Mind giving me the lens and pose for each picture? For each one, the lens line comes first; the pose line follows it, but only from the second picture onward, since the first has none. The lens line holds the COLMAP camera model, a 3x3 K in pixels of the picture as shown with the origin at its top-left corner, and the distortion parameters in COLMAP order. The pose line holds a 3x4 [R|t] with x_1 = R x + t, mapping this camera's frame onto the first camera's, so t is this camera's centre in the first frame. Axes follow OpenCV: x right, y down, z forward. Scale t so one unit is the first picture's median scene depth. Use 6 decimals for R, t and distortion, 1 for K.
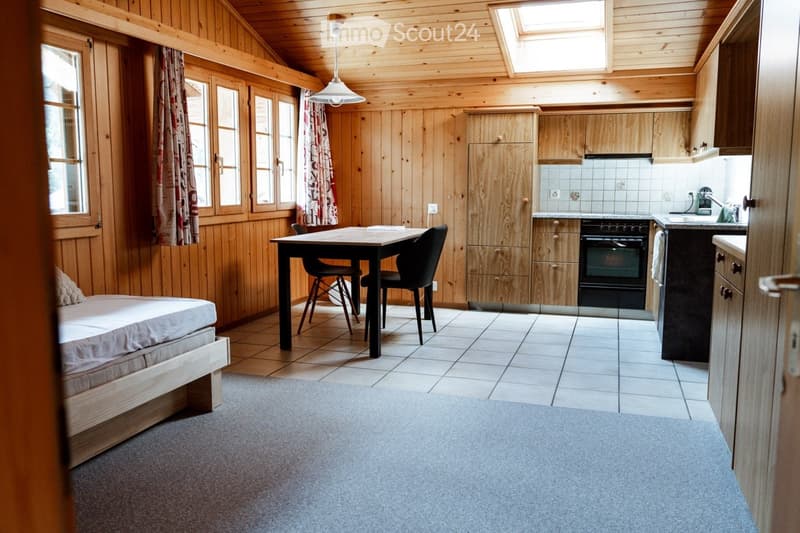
lens RADIAL K [[643.0, 0, 406.1], [0, 643.0, 267.5], [0, 0, 1]] dist [-0.002001, -0.005238]
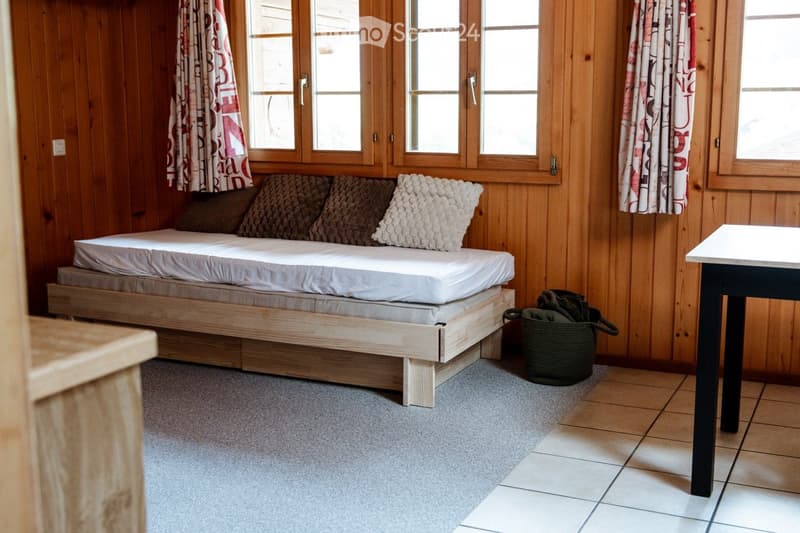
lens RADIAL K [[979.1, 0, 402.1], [0, 979.1, 268.4], [0, 0, 1]] dist [0.020477, 0.000000]
pose [[-0.123420, 0.166055, -0.978362, 0.516302], [-0.124976, 0.975449, 0.181327, -0.098684], [0.984453, 0.144652, -0.099637, 0.645553]]
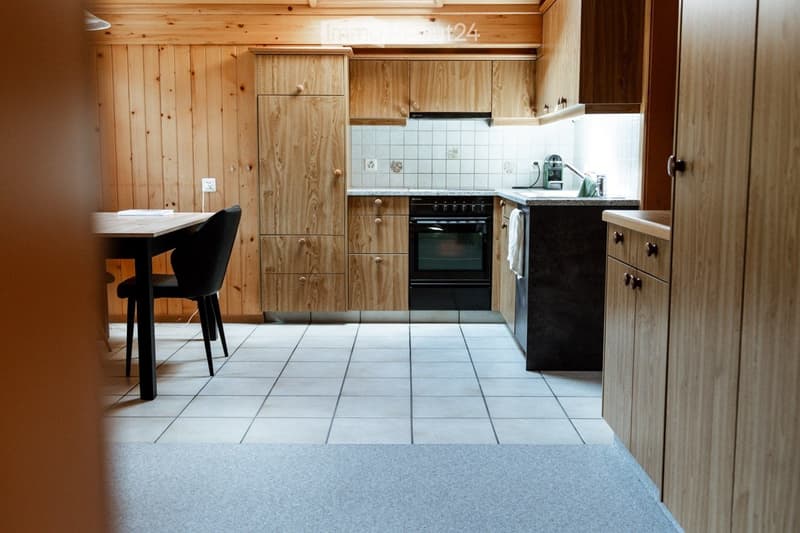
lens RADIAL K [[844.4, 0, 402.1], [0, 844.4, 271.7], [0, 0, 1]] dist [0.001437, 0.000000]
pose [[0.953057, -0.039770, 0.300168, -0.042496], [0.037886, 0.999209, 0.012096, 0.001777], [-0.300412, -0.000156, 0.953810, 0.041110]]
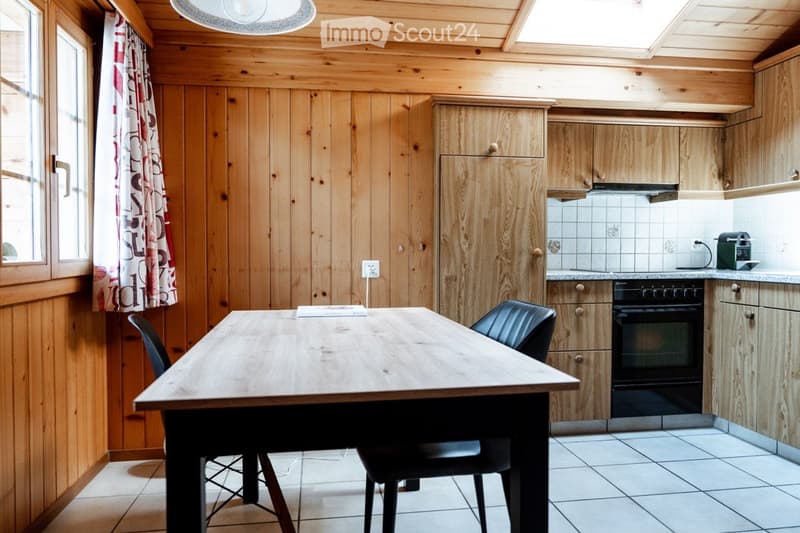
lens RADIAL K [[580.7, 0, 412.7], [0, 580.7, 265.1], [0, 0, 1]] dist [-0.014035, 0.013964]
pose [[0.895170, -0.015488, 0.445455, -0.161064], [0.060118, 0.994459, -0.086234, -0.052915], [-0.441651, 0.103974, 0.891142, 0.575077]]
